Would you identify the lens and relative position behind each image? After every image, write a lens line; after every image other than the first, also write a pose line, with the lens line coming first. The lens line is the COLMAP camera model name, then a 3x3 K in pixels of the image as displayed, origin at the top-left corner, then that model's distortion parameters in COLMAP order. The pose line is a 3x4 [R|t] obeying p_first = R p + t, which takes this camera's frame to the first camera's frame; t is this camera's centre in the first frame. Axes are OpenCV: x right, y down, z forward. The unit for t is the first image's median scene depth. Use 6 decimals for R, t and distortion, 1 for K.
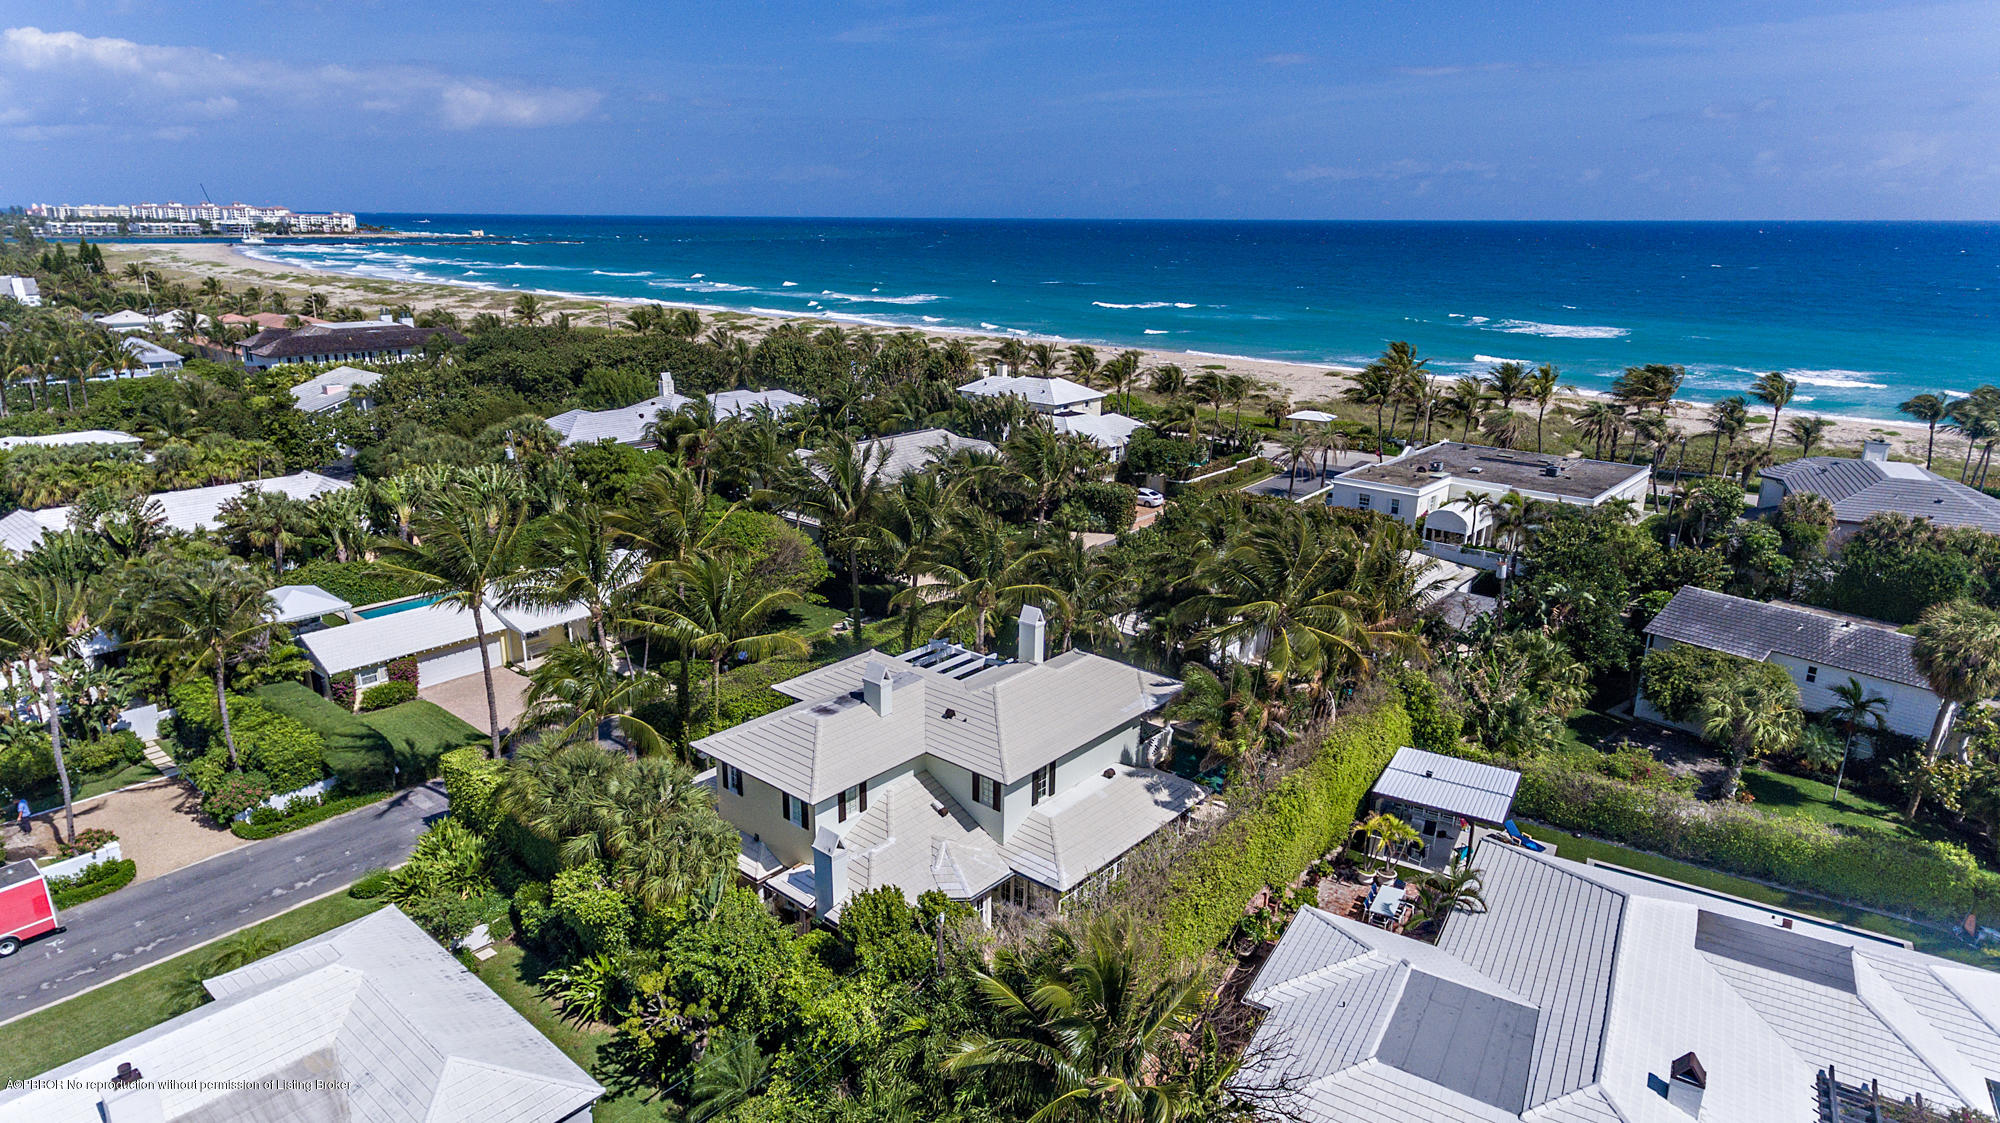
lens RADIAL K [[1183.8, 0, 992.1], [0, 1183.8, 552.0], [0, 0, 1]] dist [0.032341, -0.001718]
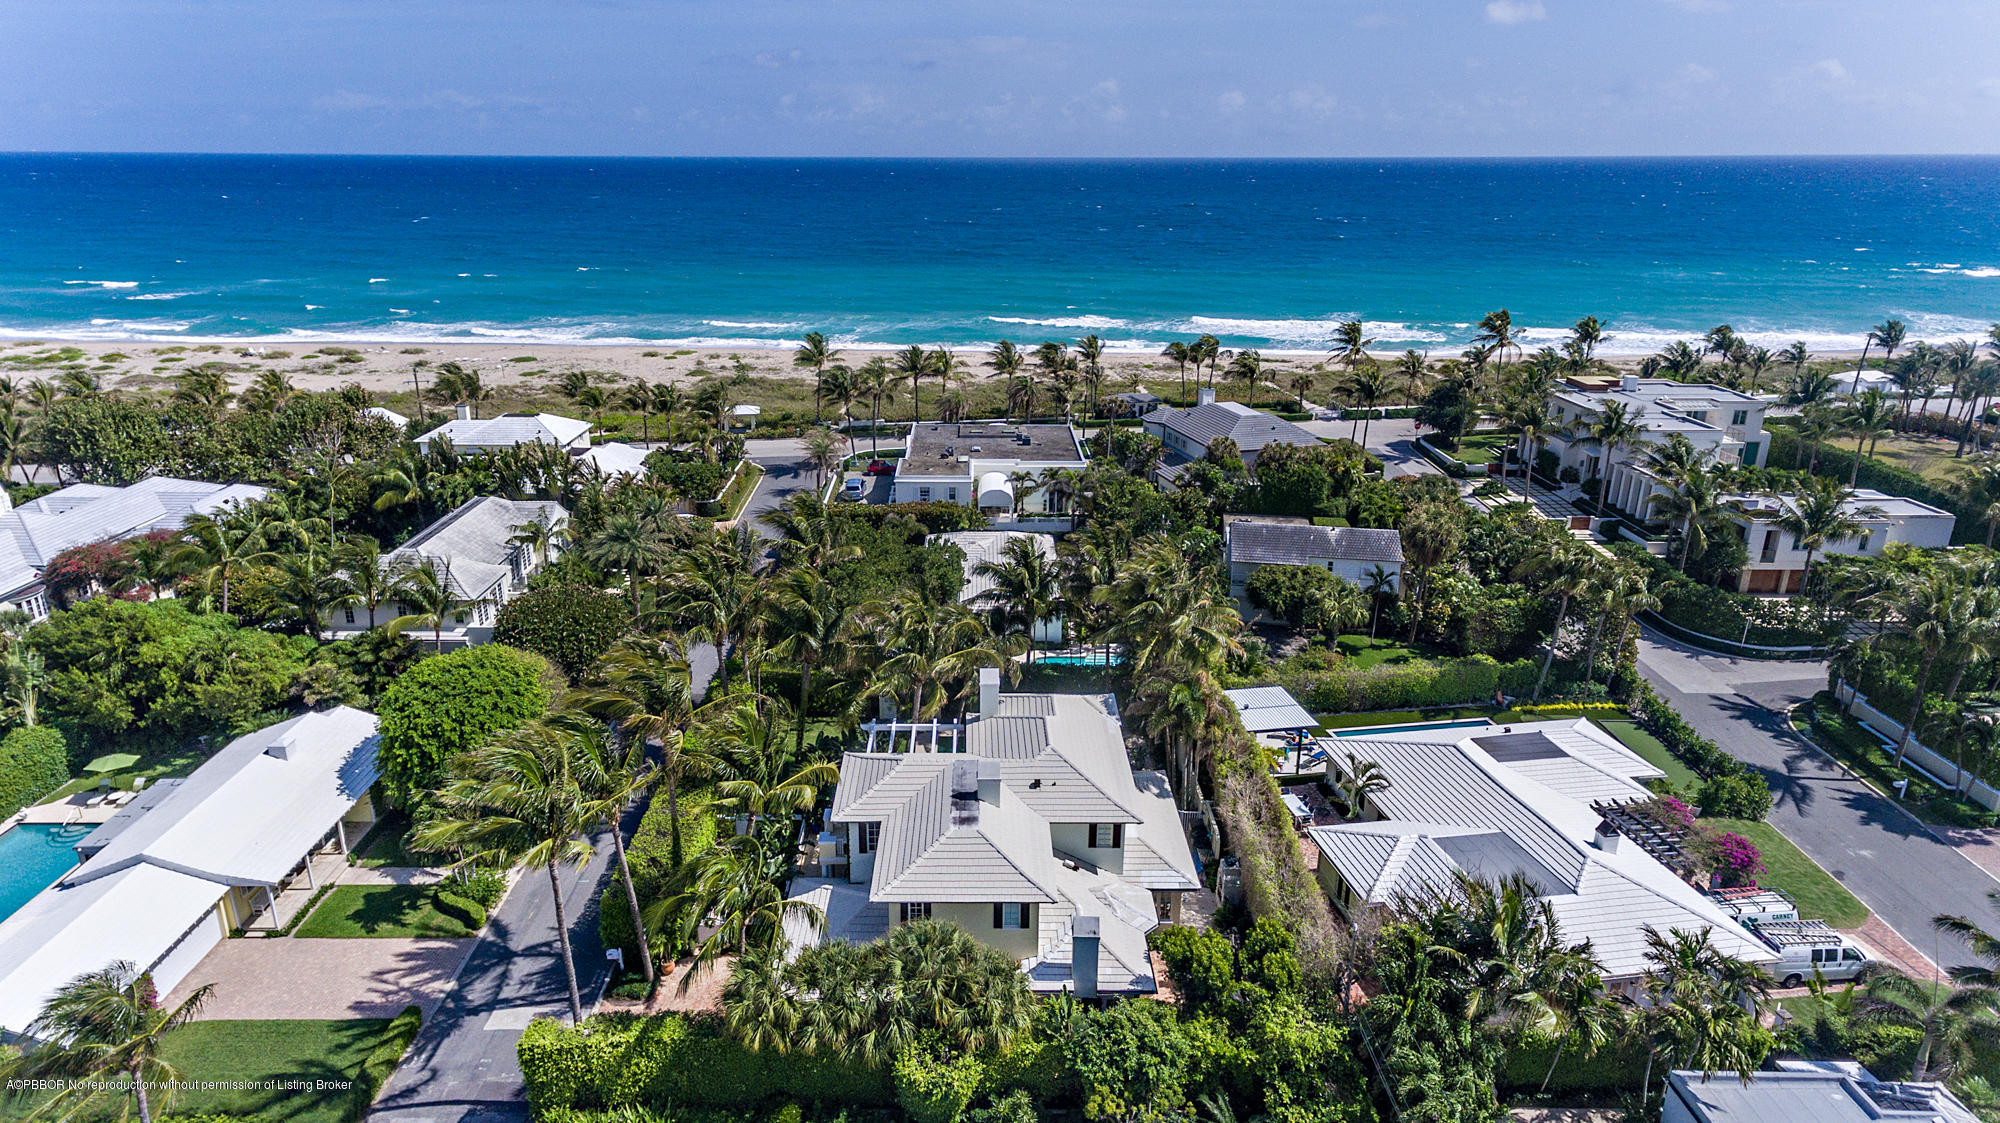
lens RADIAL K [[1194.7, 0, 985.6], [0, 1194.7, 567.1], [0, 0, 1]] dist [0.027402, -0.001423]
pose [[0.752550, -0.225181, 0.618839, -0.680071], [0.186848, 0.974114, 0.127238, -0.201562], [-0.631471, 0.019876, 0.775144, 0.144441]]
